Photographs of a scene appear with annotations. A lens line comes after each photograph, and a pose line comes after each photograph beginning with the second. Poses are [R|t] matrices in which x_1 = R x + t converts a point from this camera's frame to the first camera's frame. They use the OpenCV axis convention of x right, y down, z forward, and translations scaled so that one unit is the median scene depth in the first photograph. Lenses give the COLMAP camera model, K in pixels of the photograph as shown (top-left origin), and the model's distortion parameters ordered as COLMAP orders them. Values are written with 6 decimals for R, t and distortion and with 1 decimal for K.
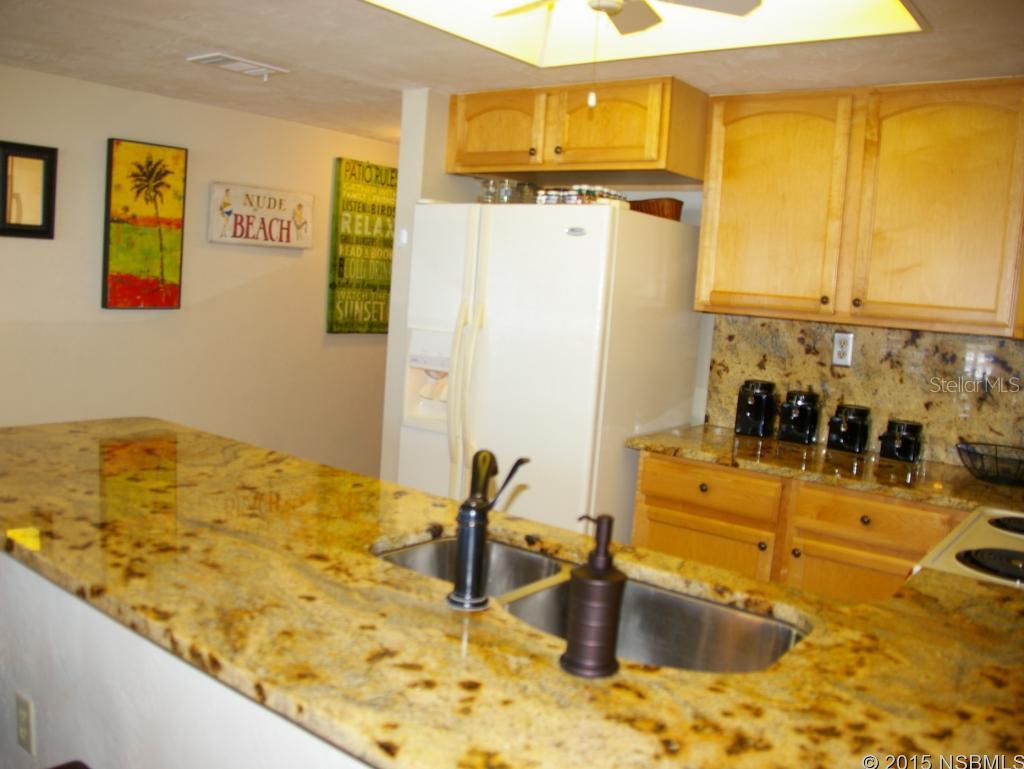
lens RADIAL K [[919.4, 0, 448.8], [0, 919.4, 390.1], [0, 0, 1]] dist [-0.193912, 0.141667]
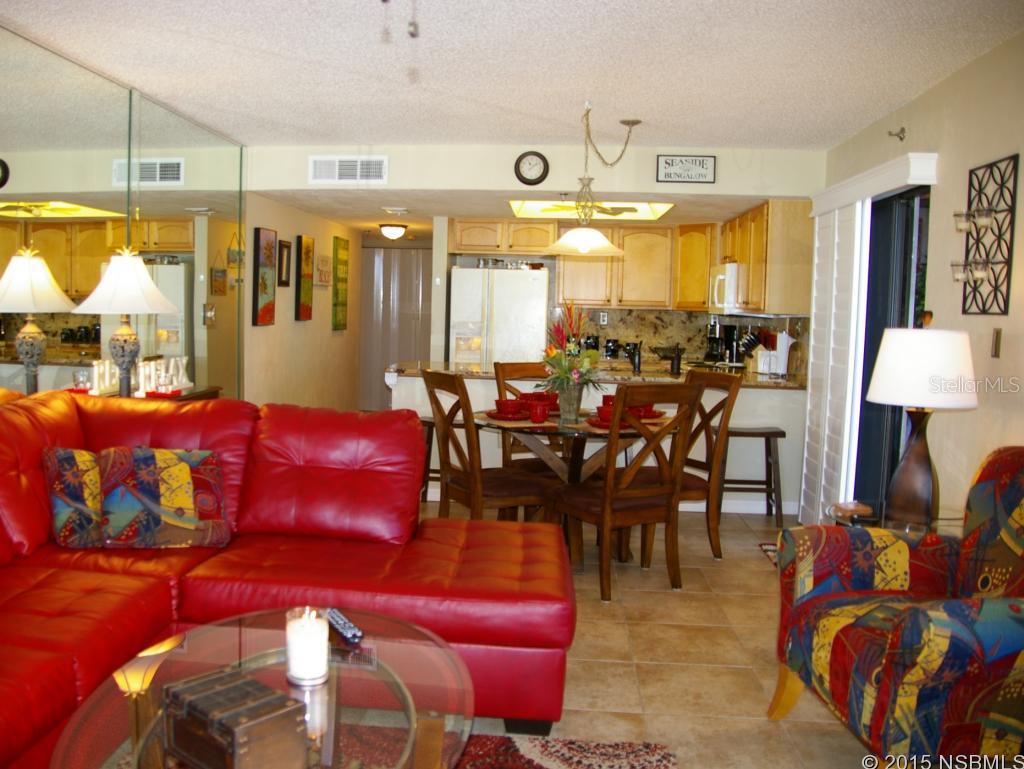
lens RADIAL K [[919.4, 0, 448.8], [0, 919.4, 390.1], [0, 0, 1]] dist [-0.193912, 0.141667]
pose [[0.836876, -0.098077, 0.538535, -1.387475], [0.098531, 0.994739, 0.028044, 0.042473], [-0.538452, 0.029594, 0.842136, -1.003464]]
